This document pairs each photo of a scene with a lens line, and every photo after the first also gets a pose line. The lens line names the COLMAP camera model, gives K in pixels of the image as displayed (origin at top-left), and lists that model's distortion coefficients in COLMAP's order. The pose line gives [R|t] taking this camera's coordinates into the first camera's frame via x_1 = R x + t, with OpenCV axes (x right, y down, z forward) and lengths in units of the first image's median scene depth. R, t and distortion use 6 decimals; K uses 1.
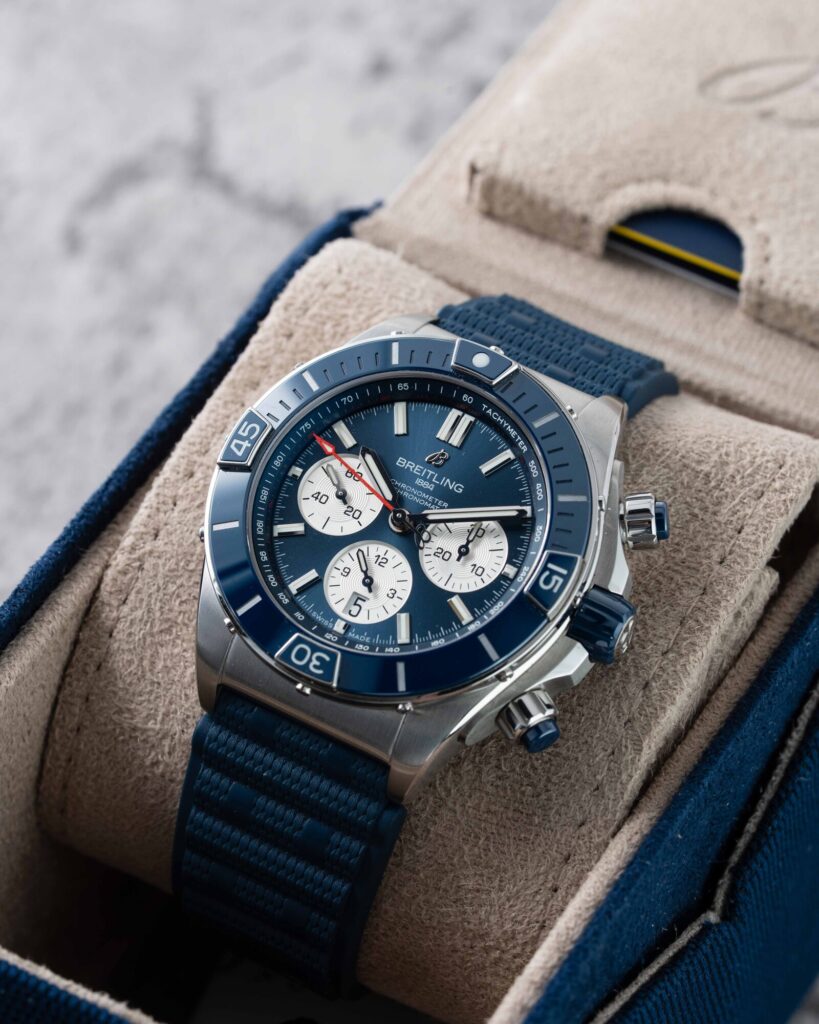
lens RADIAL K [[4664.3, 0, 406.8], [0, 4664.3, 513.5], [0, 0, 1]] dist [0.059102, 0.000000]
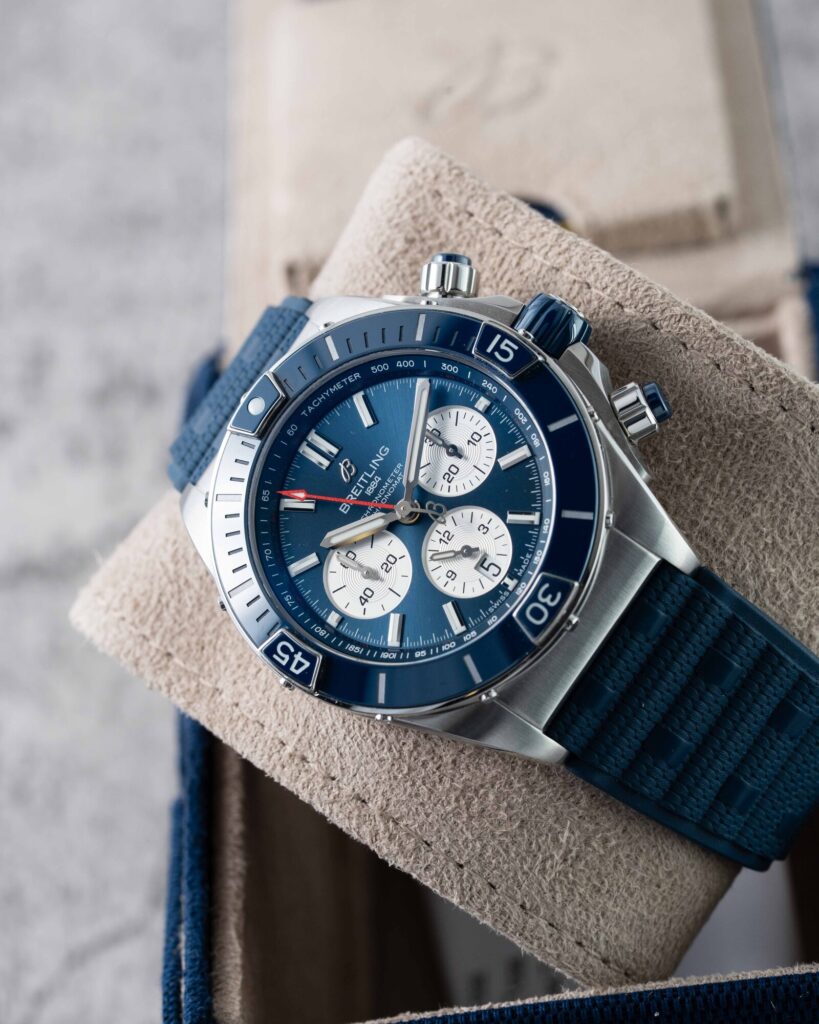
lens RADIAL K [[4664.3, 0, 405.5], [0, 4664.3, 513.5], [0, 0, 1]] dist [0.059102, 0.000000]
pose [[0.168573, -0.933146, 0.317523, -0.303125], [0.979736, 0.193975, 0.049919, -0.046270], [-0.108174, 0.302674, 0.946936, 0.097593]]
